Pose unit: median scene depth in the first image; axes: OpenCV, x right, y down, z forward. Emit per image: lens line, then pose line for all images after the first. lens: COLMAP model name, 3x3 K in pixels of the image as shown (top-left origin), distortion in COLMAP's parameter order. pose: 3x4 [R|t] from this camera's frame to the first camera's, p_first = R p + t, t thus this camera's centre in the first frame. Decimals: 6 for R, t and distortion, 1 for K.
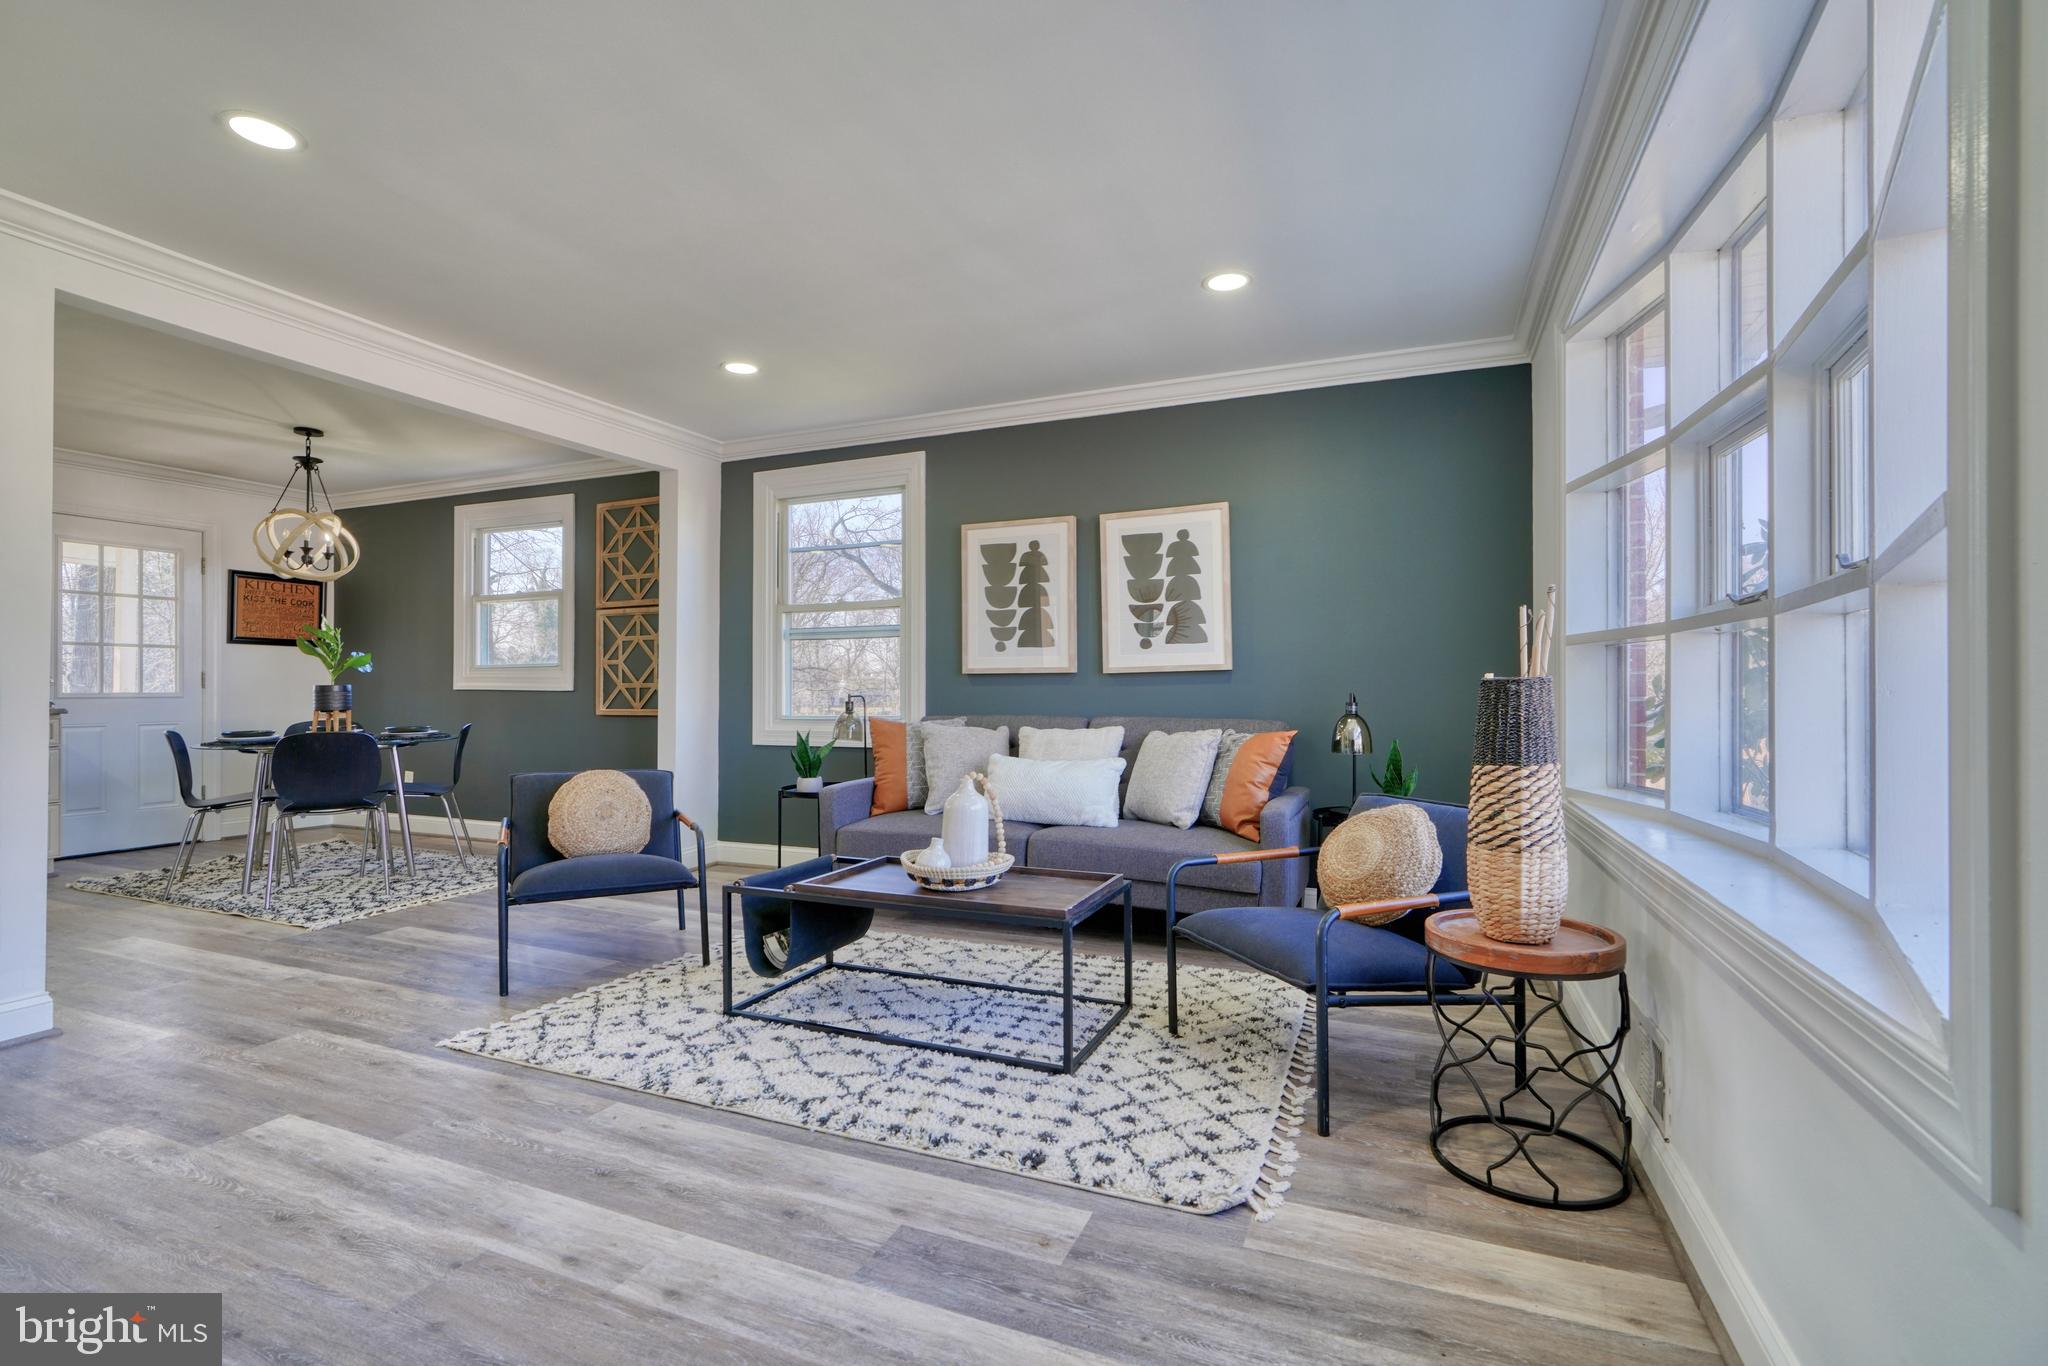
lens RADIAL K [[912.8, 0, 1021.6], [0, 912.8, 692.5], [0, 0, 1]] dist [-0.003125, -0.000346]
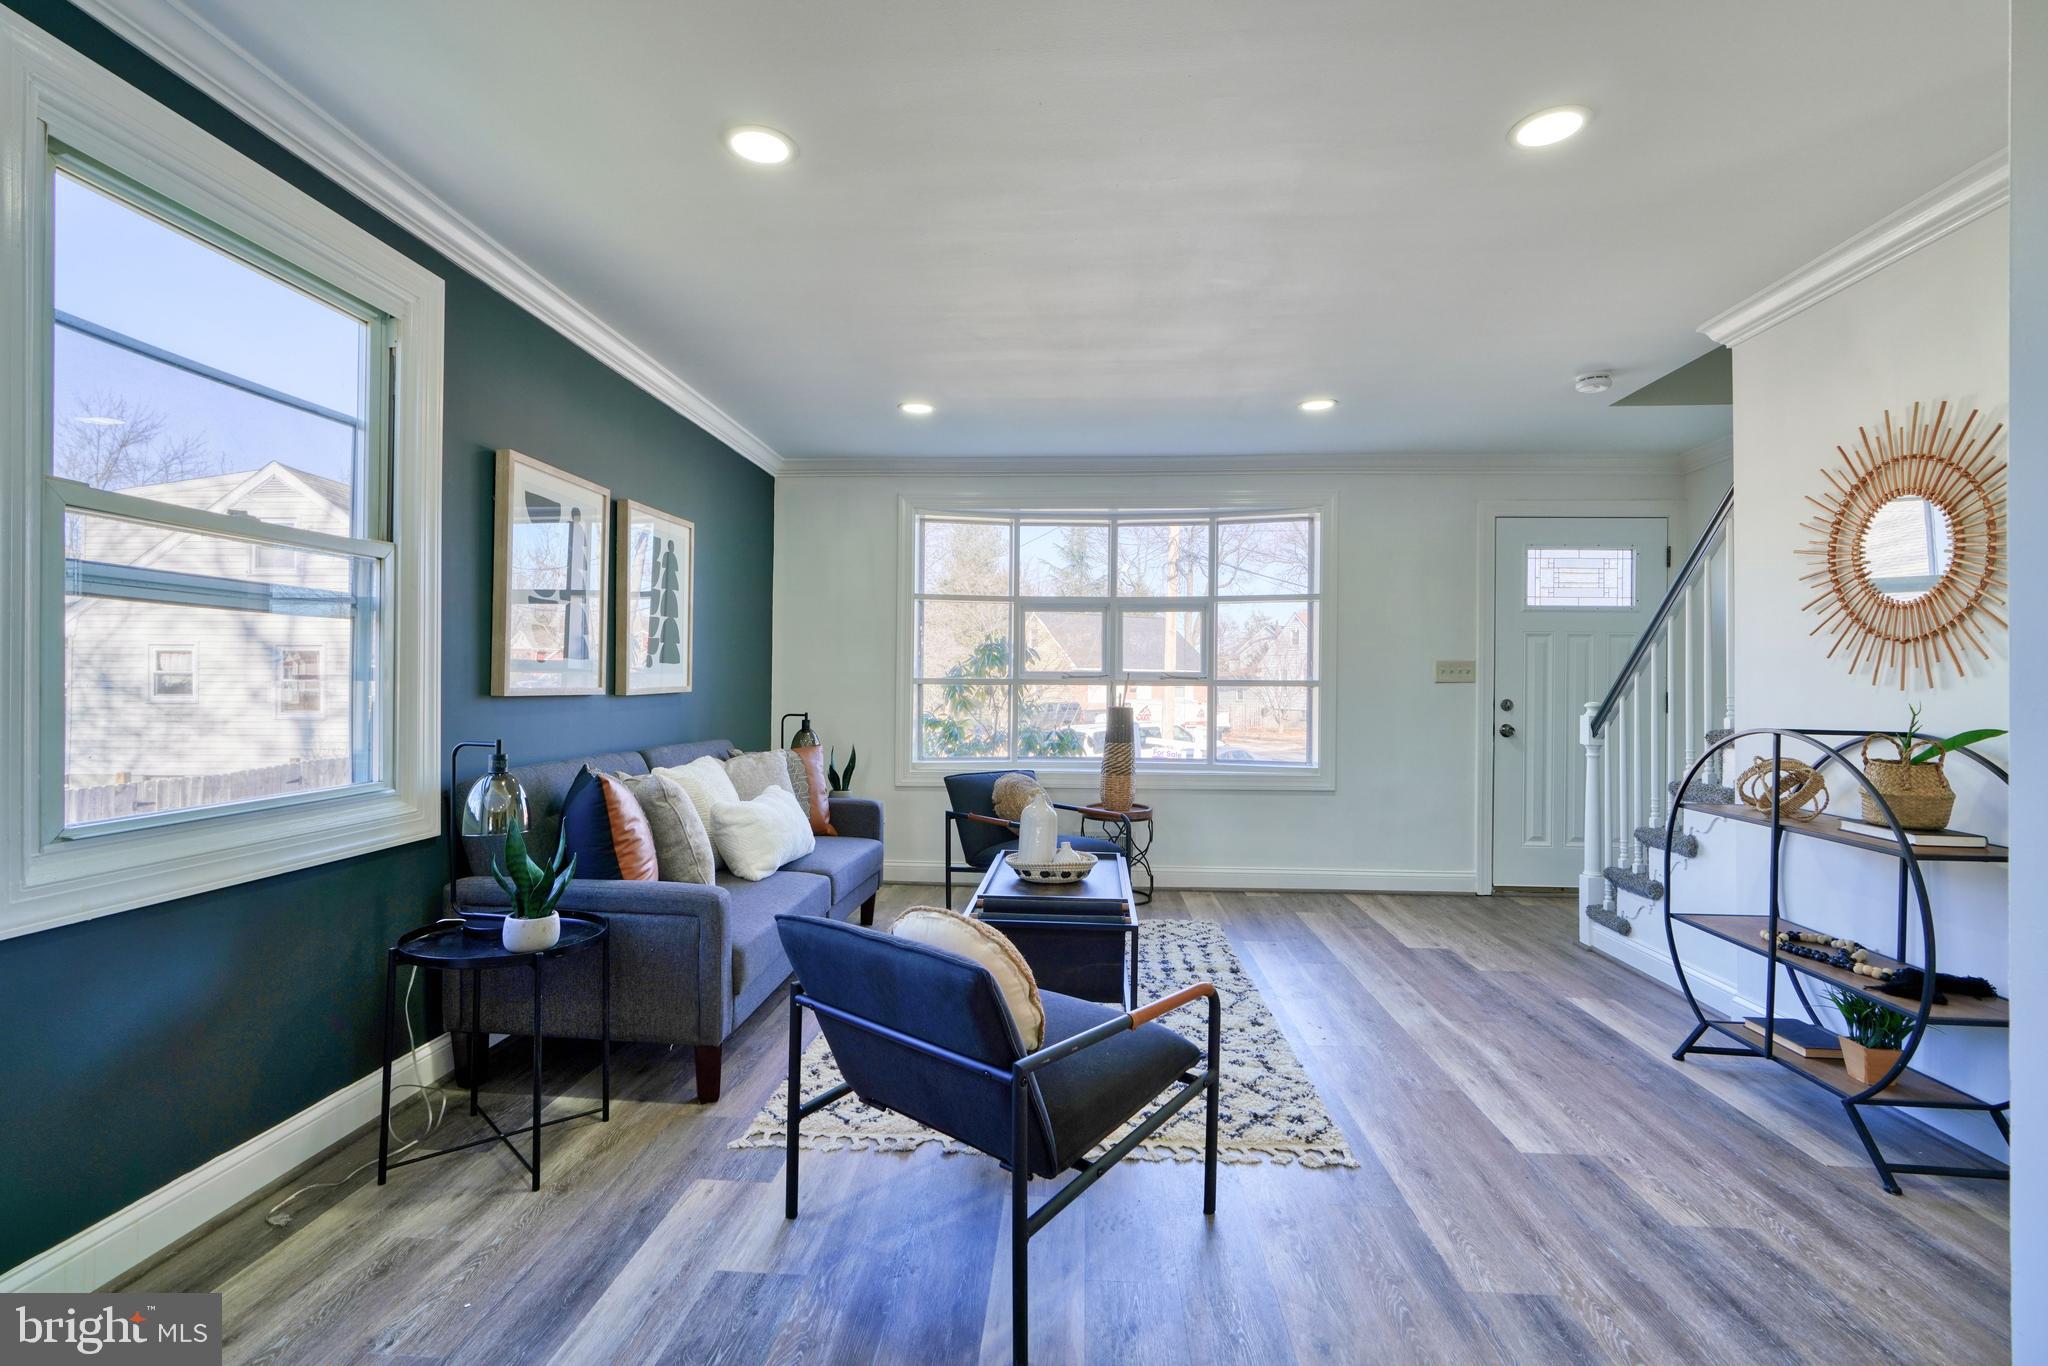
lens RADIAL K [[929.1, 0, 1021.3], [0, 929.1, 679.7], [0, 0, 1]] dist [-0.012329, 0.005461]
pose [[-0.328594, 0.003710, 0.944464, -0.834791], [-0.008919, 0.999936, -0.007031, -0.033413], [-0.944429, -0.010734, -0.328540, 0.976850]]
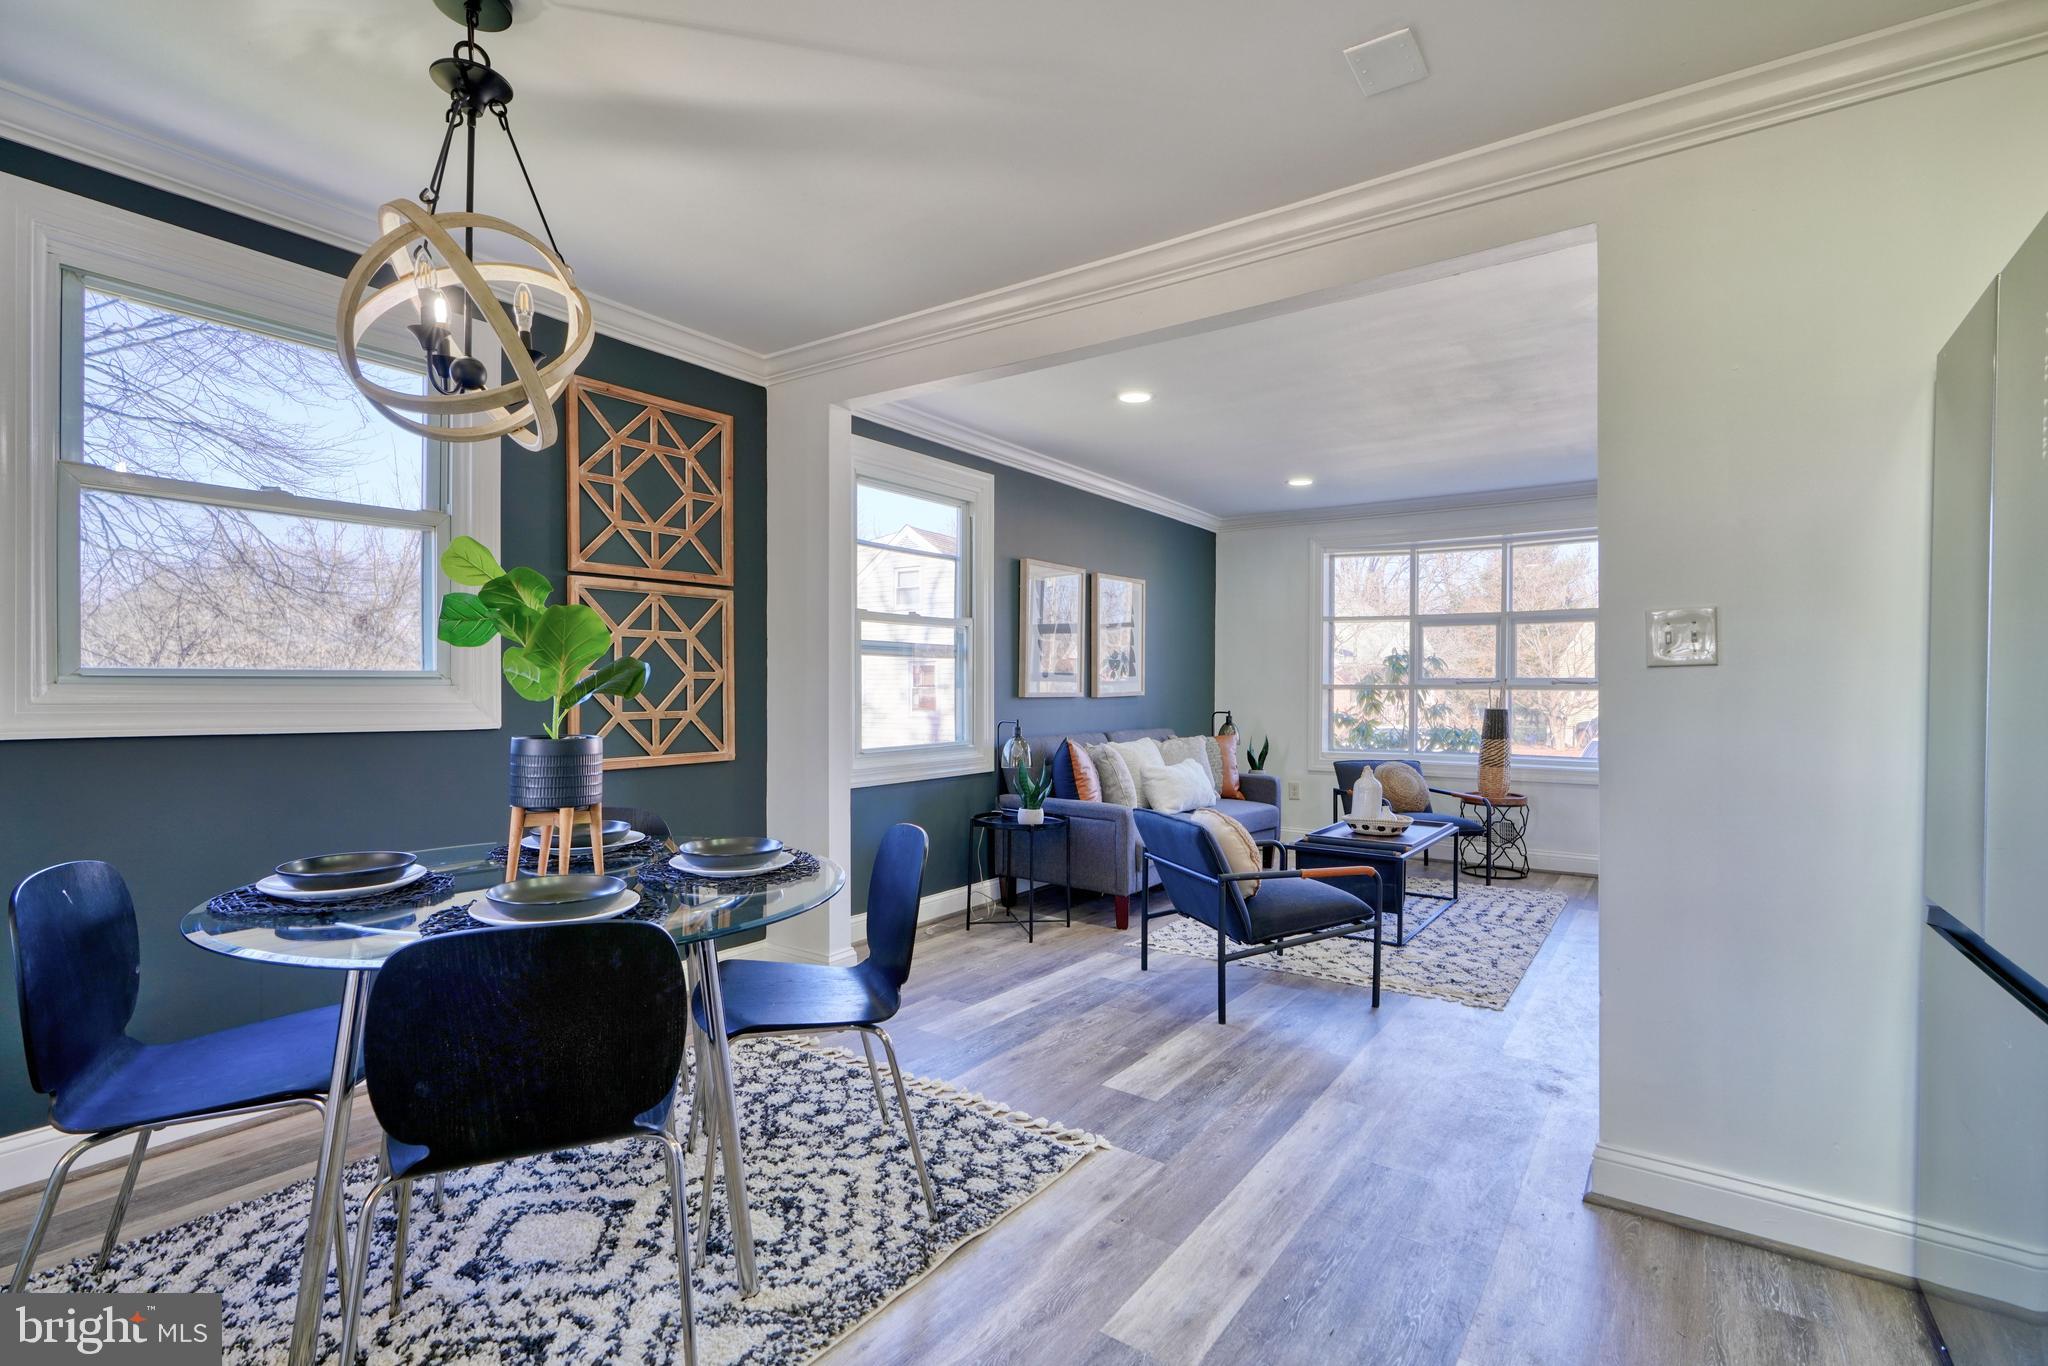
lens RADIAL K [[952.2, 0, 1024.0], [0, 952.2, 683.0], [0, 0, 1]] dist [-0.012612, 0.000095]
pose [[0.216930, 0.005435, 0.976172, -1.281931], [-0.006039, 0.999973, -0.004226, -0.035821], [-0.976168, -0.004978, 0.216957, 0.843675]]
